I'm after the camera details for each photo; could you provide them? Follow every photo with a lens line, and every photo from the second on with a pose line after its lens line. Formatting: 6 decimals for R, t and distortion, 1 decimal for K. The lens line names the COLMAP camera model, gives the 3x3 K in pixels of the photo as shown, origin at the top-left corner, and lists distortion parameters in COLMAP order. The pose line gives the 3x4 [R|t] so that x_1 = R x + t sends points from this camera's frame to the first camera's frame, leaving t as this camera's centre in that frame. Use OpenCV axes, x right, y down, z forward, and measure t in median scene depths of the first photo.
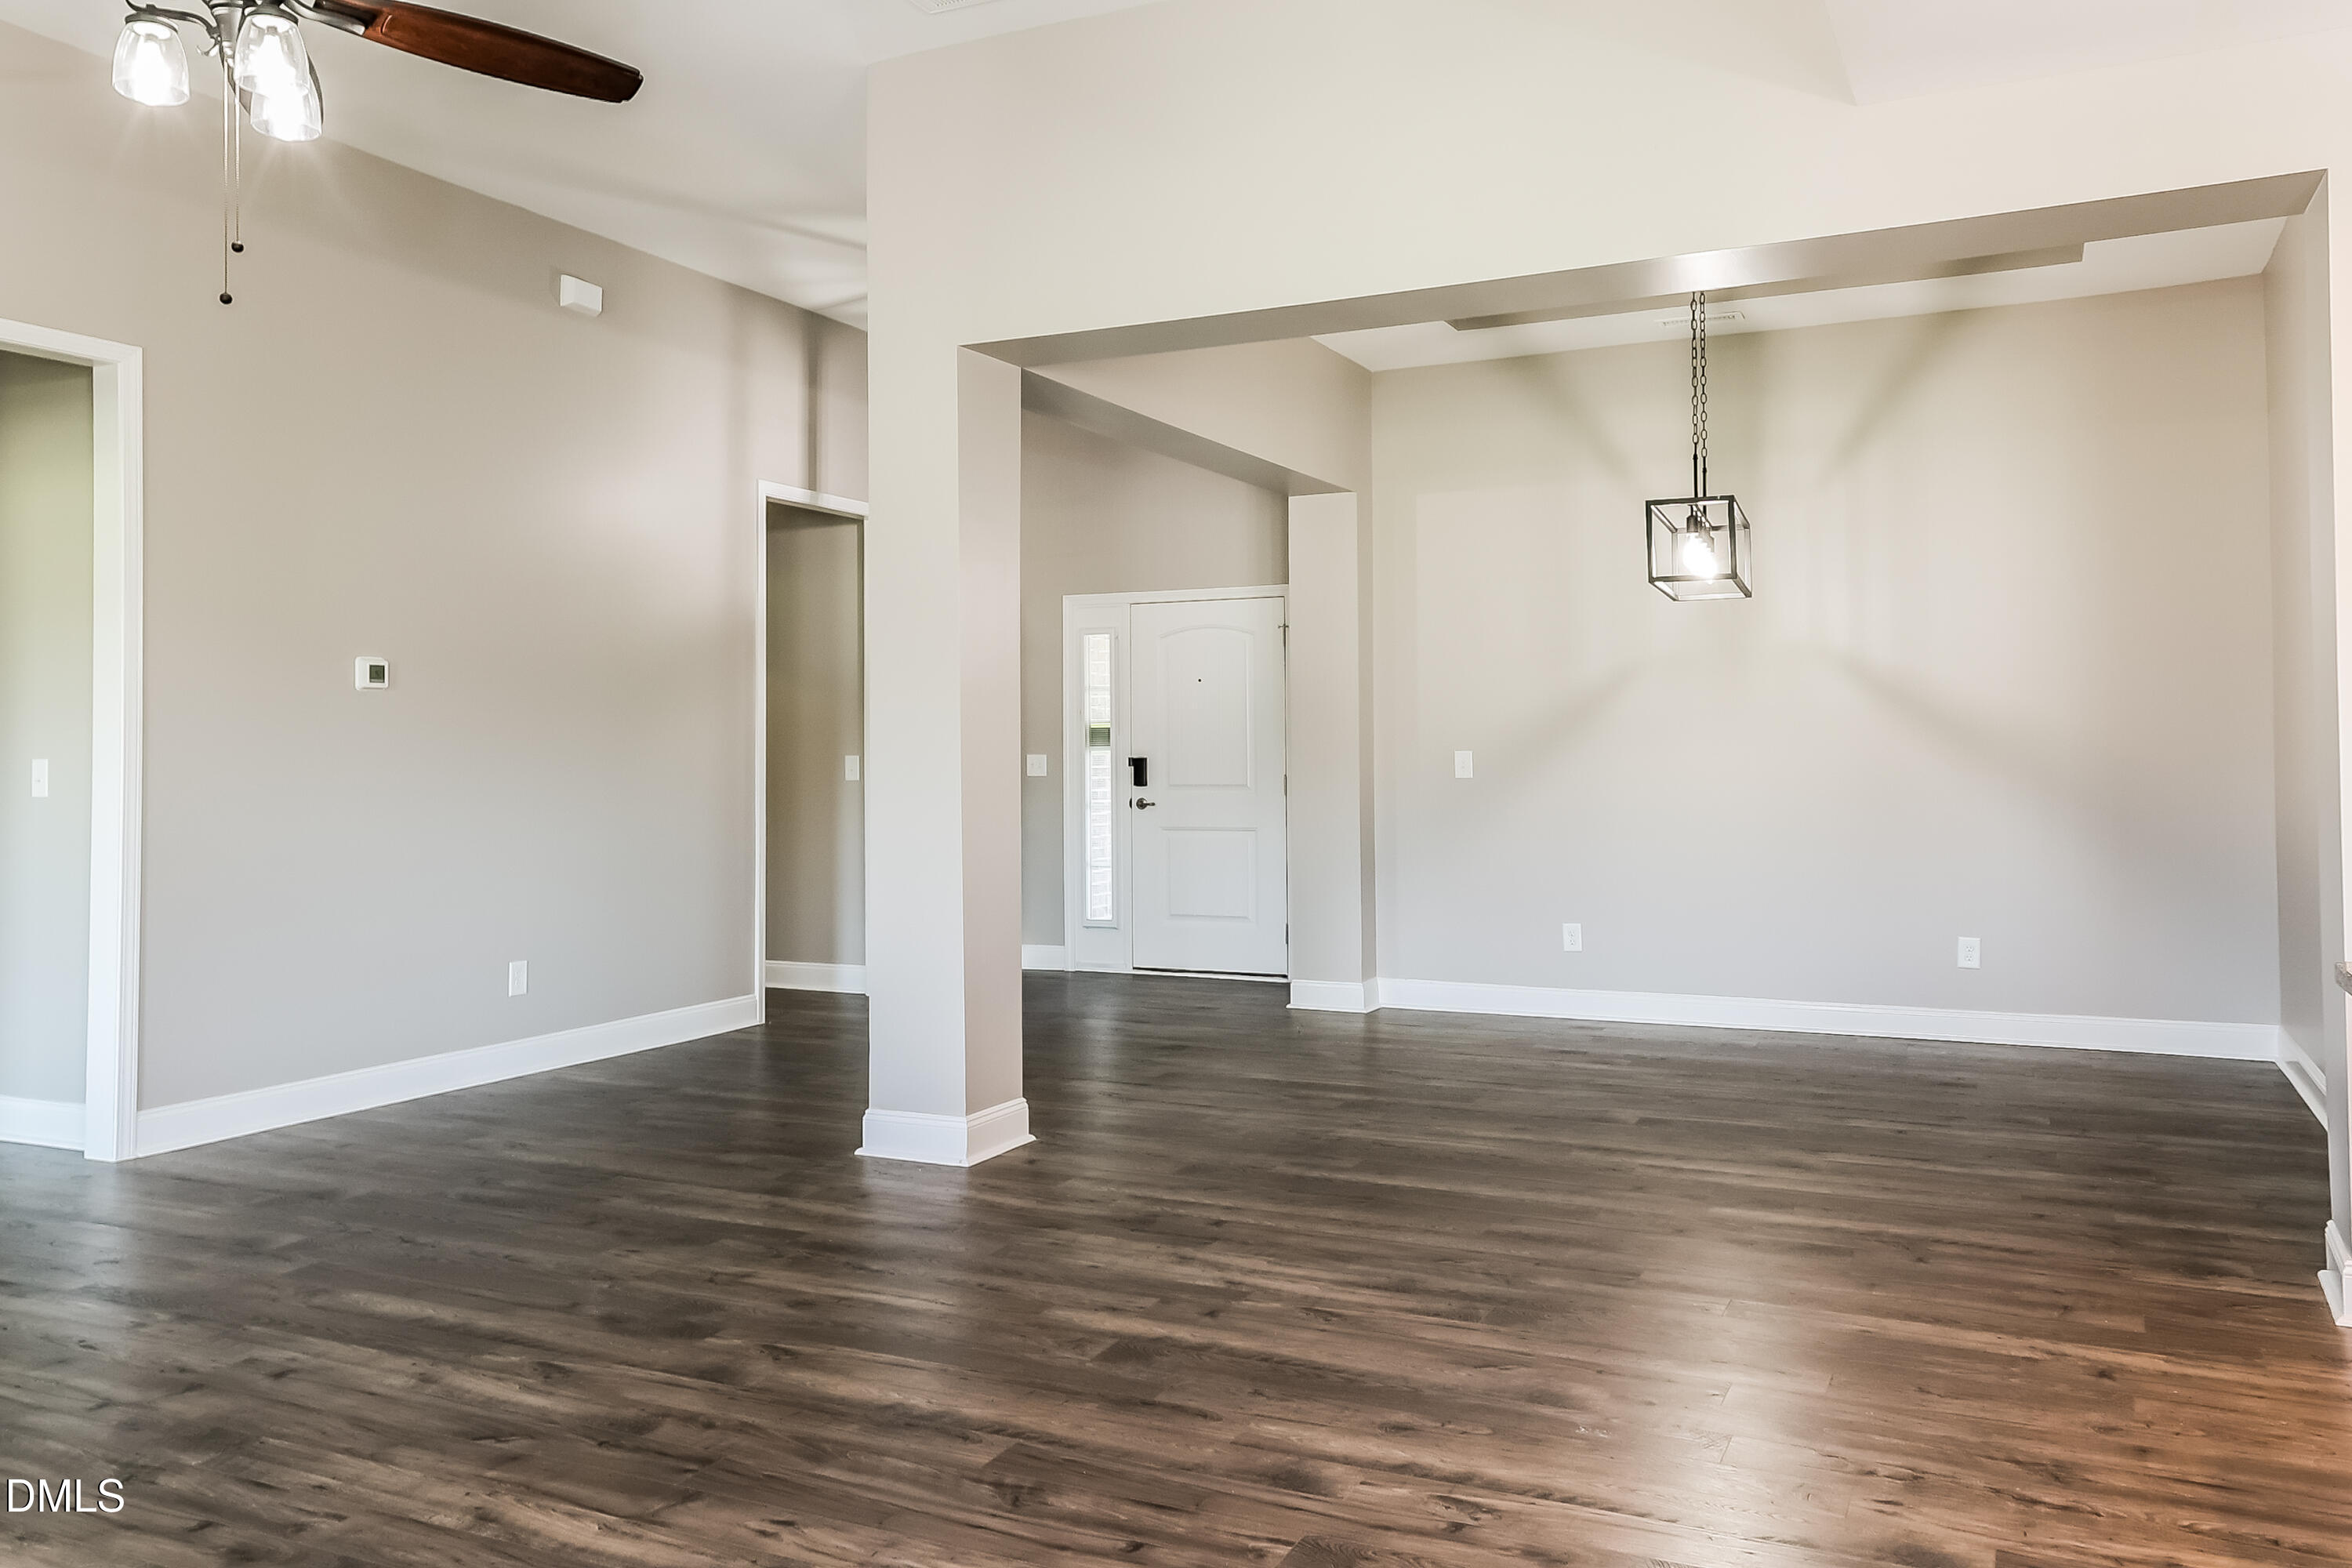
lens RADIAL K [[1756.4, 0, 1176.0], [0, 1756.4, 784.0], [0, 0, 1]] dist [-0.002630, -0.001456]
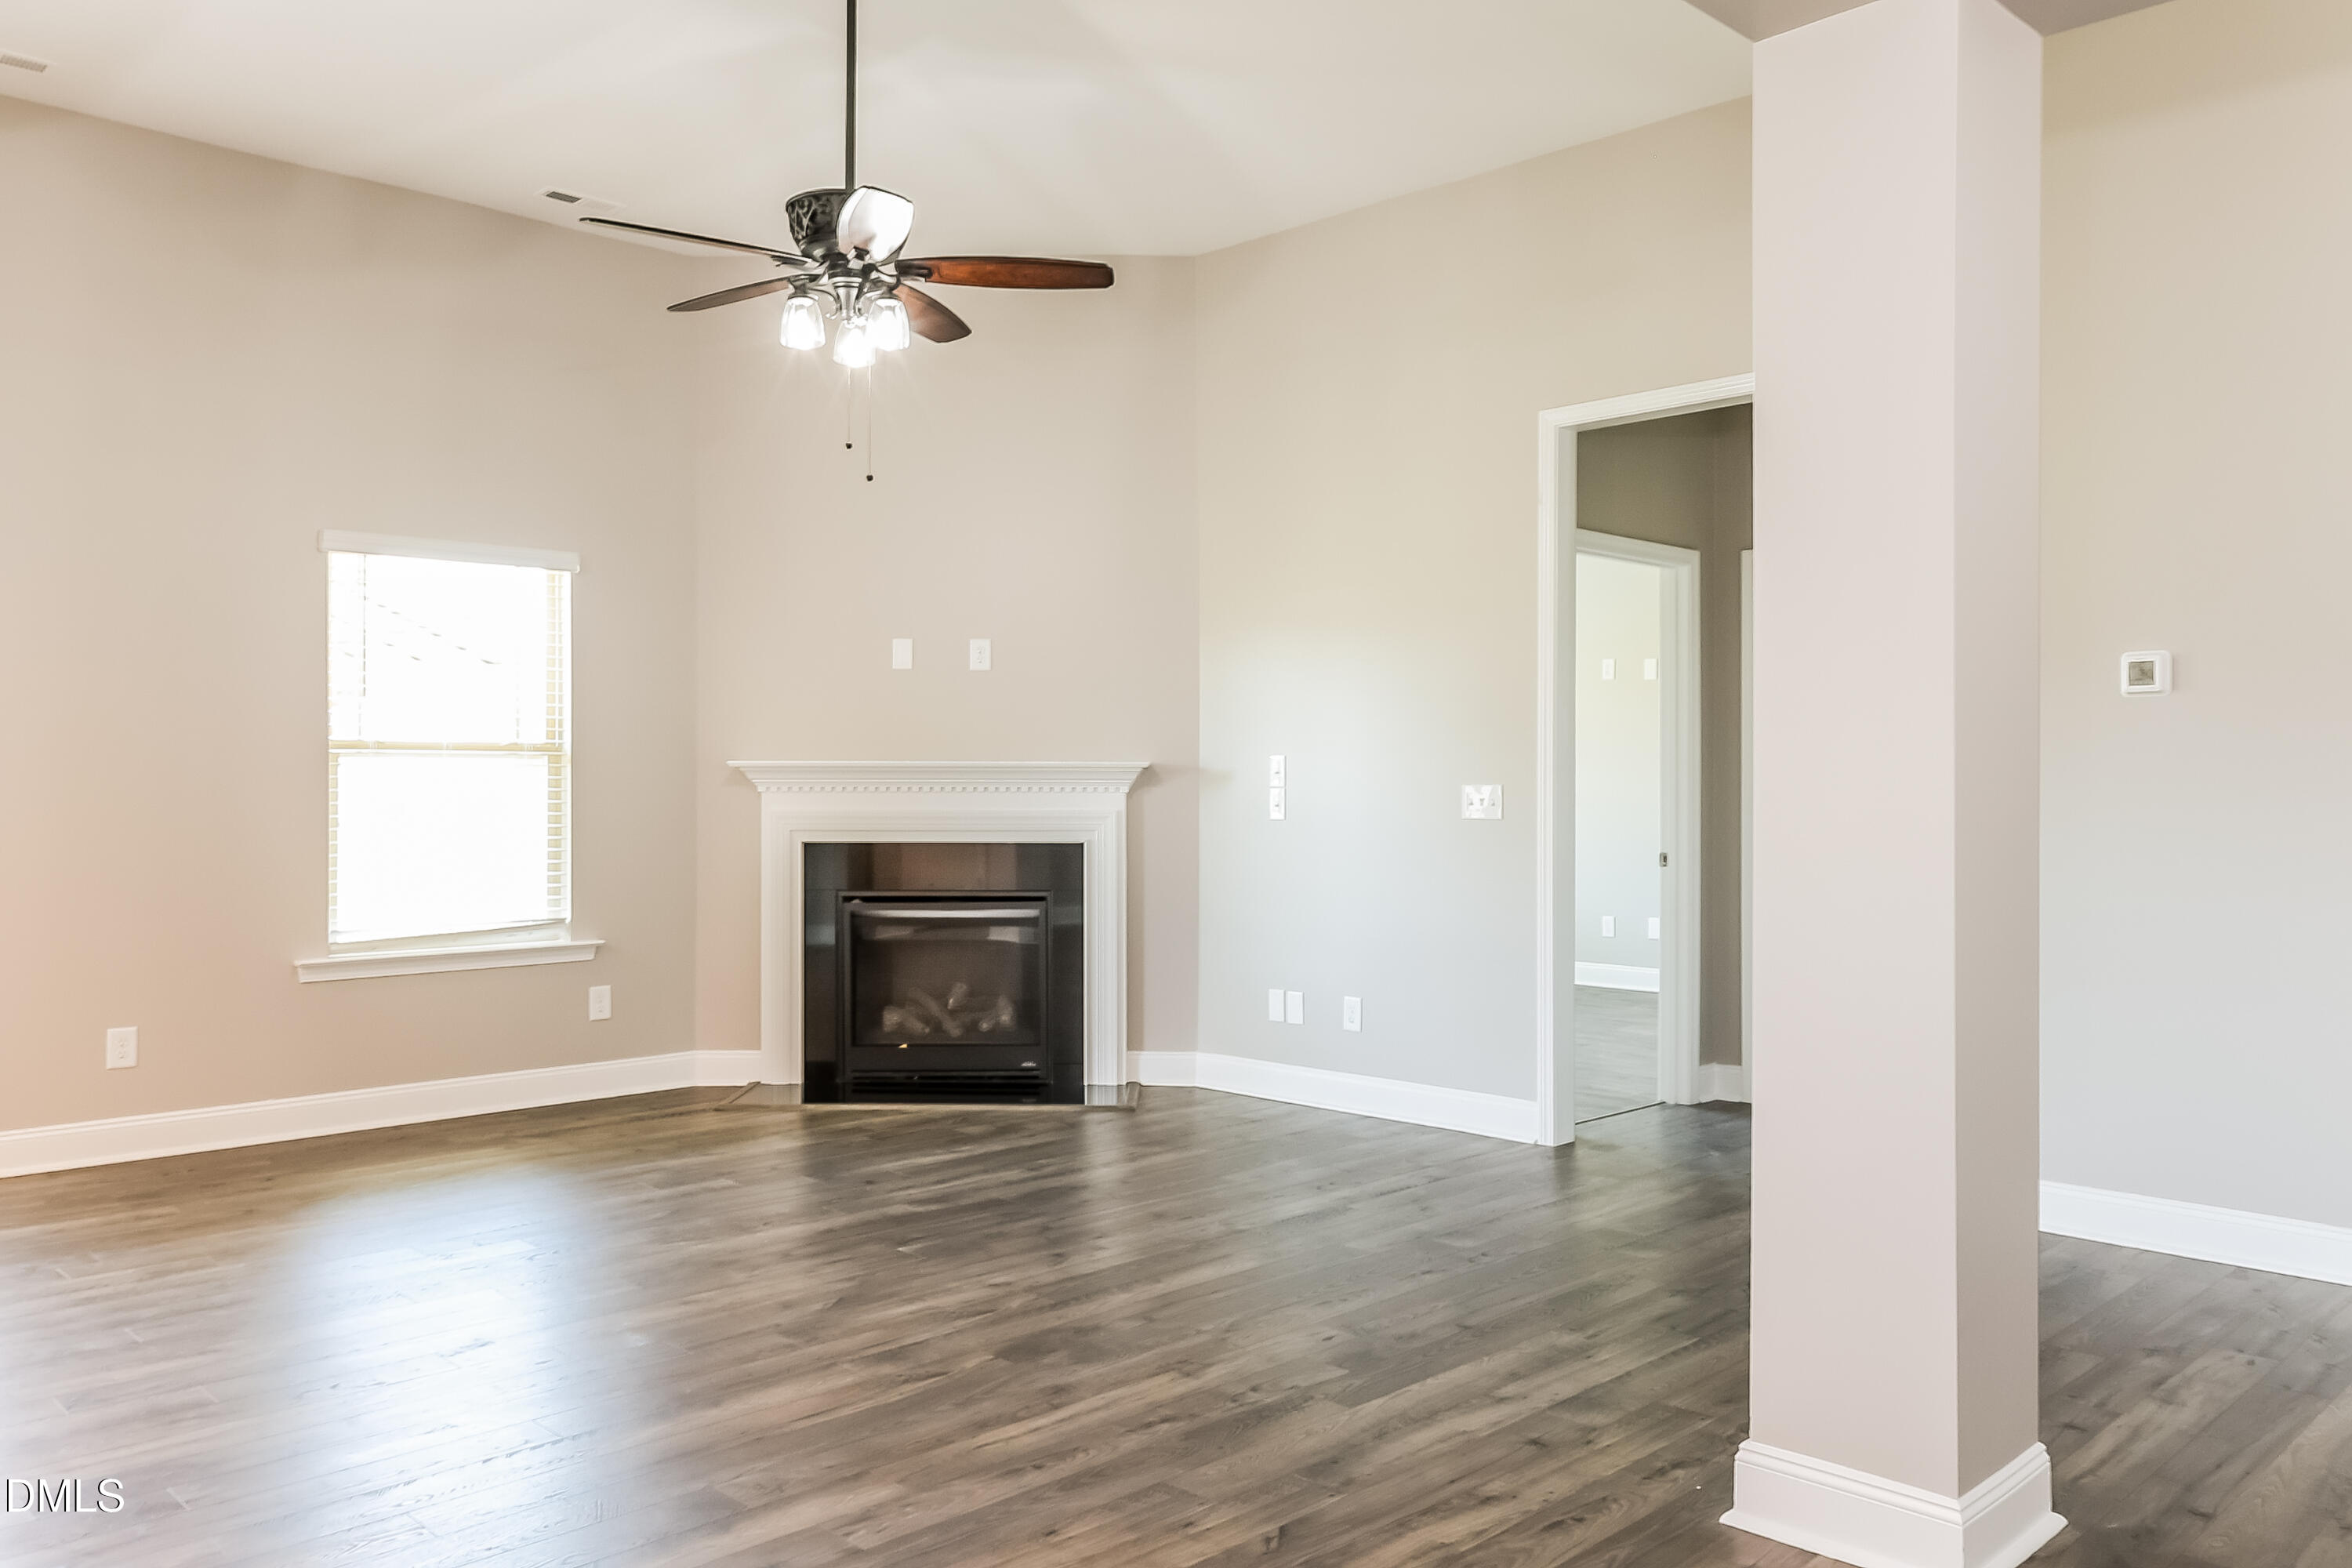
lens RADIAL K [[1756.4, 0, 1176.0], [0, 1756.4, 784.0], [0, 0, 1]] dist [-0.002630, -0.001456]
pose [[-0.327810, 0.004633, -0.944732, 0.687196], [-0.016509, 0.999807, 0.010632, -0.028547], [0.944599, 0.019082, -0.327670, 1.494972]]
